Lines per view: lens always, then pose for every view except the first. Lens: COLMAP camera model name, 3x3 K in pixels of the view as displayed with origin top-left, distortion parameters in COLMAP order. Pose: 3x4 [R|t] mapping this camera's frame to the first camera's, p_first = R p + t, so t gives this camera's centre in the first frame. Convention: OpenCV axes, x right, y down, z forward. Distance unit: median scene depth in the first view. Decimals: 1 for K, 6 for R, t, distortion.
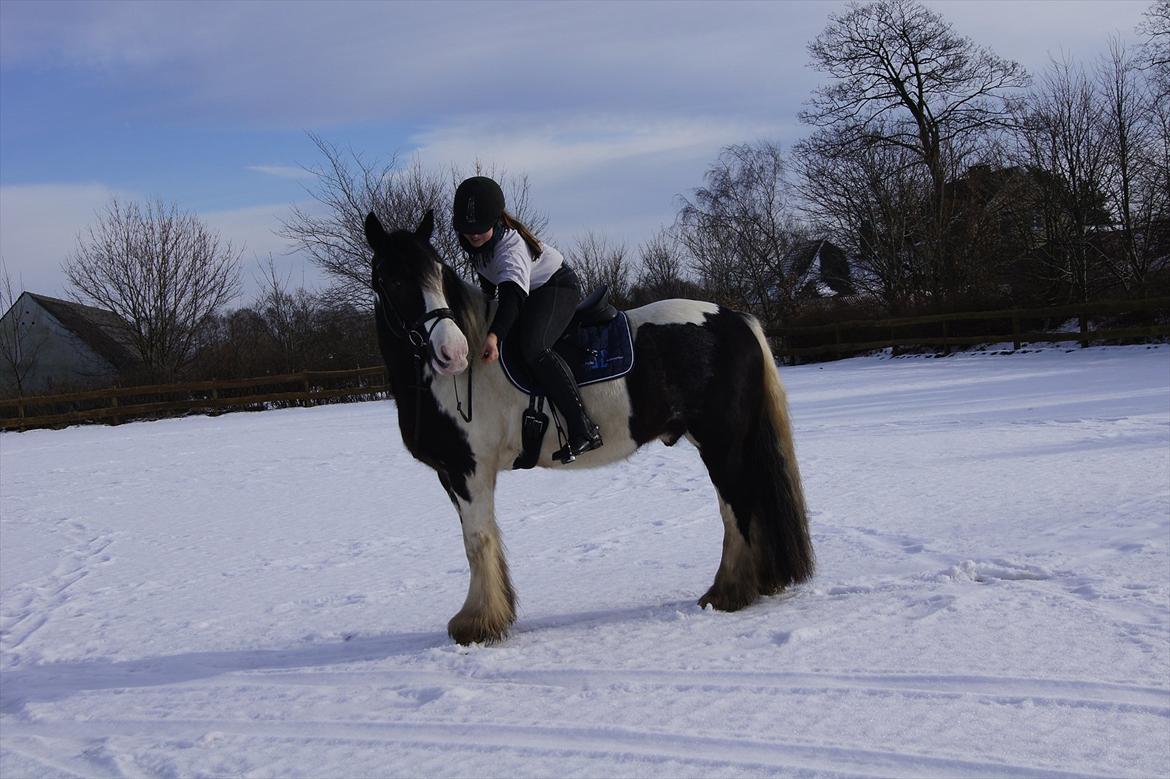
lens RADIAL K [[1669.8, 0, 585.0], [0, 1669.8, 389.5], [0, 0, 1]] dist [-0.003045, 0.052256]
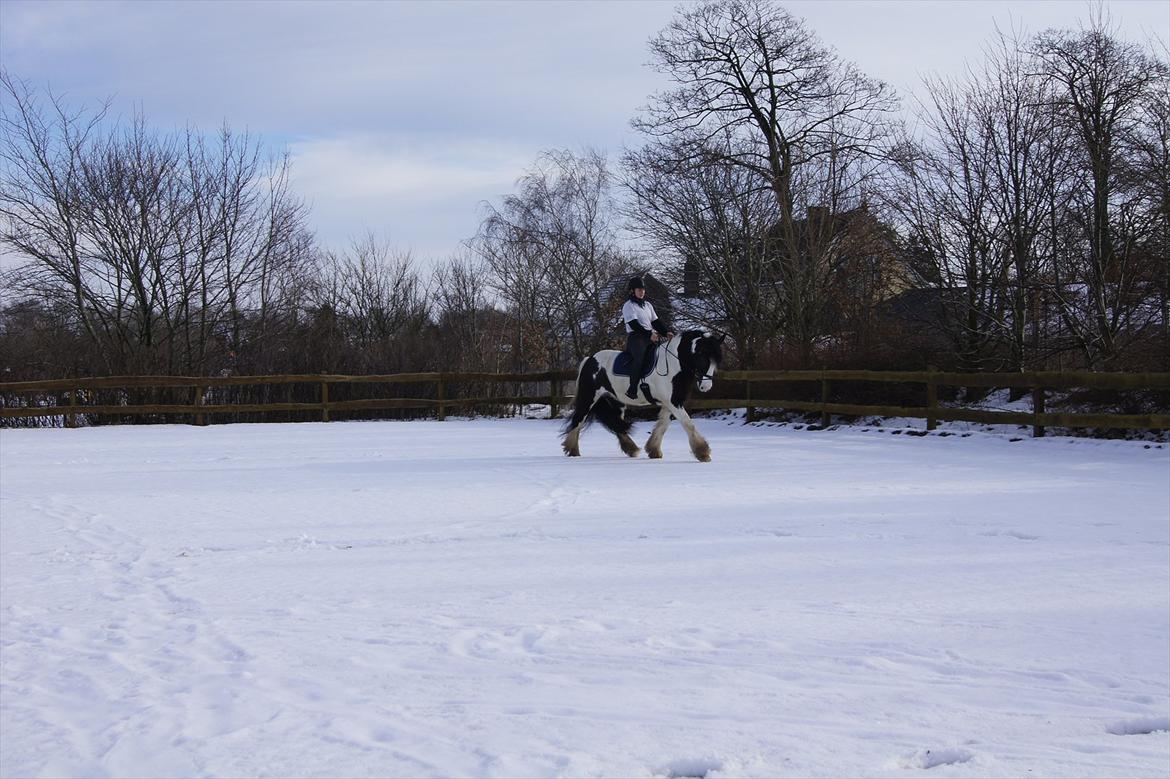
lens RADIAL K [[1669.8, 0, 585.0], [0, 1669.8, 389.5], [0, 0, 1]] dist [-0.003045, 0.052256]
pose [[0.990356, 0.076554, 0.115472, 0.016511], [-0.074552, 0.996984, -0.021568, -0.007188], [-0.116775, 0.012751, 0.993077, 0.158259]]
